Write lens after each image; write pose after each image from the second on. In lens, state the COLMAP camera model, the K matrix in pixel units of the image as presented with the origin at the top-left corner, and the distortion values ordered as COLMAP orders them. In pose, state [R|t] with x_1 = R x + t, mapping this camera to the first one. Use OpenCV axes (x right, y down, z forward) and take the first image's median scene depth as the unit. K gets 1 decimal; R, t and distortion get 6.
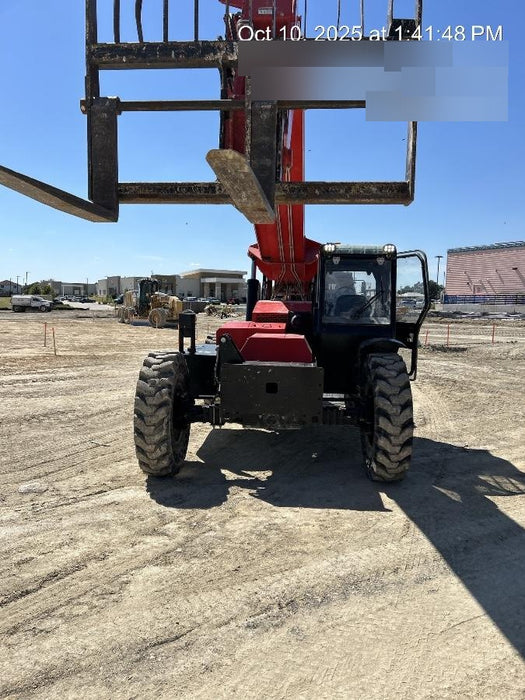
lens RADIAL K [[528.3, 0, 265.1], [0, 528.3, 351.7], [0, 0, 1]] dist [0.017364, -0.006088]
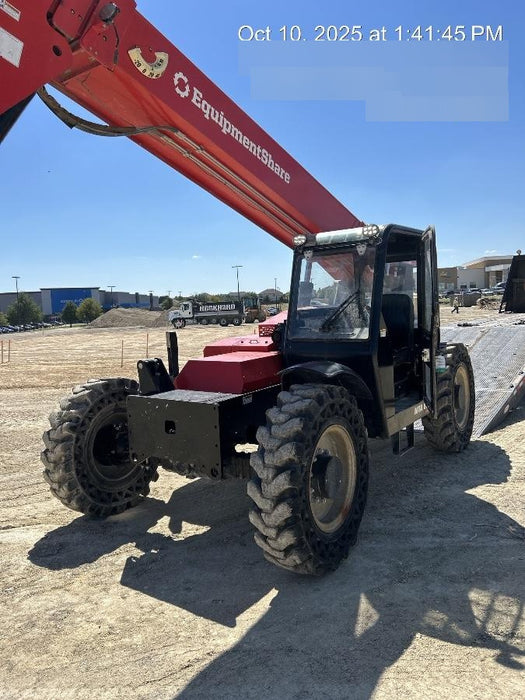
lens RADIAL K [[532.0, 0, 260.5], [0, 532.0, 341.7], [0, 0, 1]] dist [0.011968, -0.000329]
pose [[0.858513, -0.023527, -0.512252, 0.567114], [0.017403, 0.999708, -0.016749, -0.046290], [0.512497, 0.005464, 0.858672, 0.389597]]
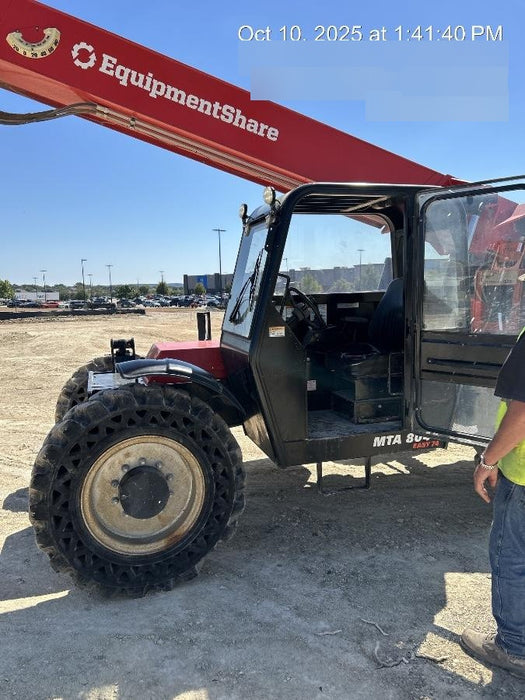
lens RADIAL K [[528.3, 0, 265.1], [0, 528.3, 351.7], [0, 0, 1]] dist [0.017364, -0.006088]
pose [[0.366360, 0.083013, -0.926763, 0.895760], [-0.054052, 0.996229, 0.067868, -0.089422], [0.928902, 0.025229, 0.369465, 0.975514]]
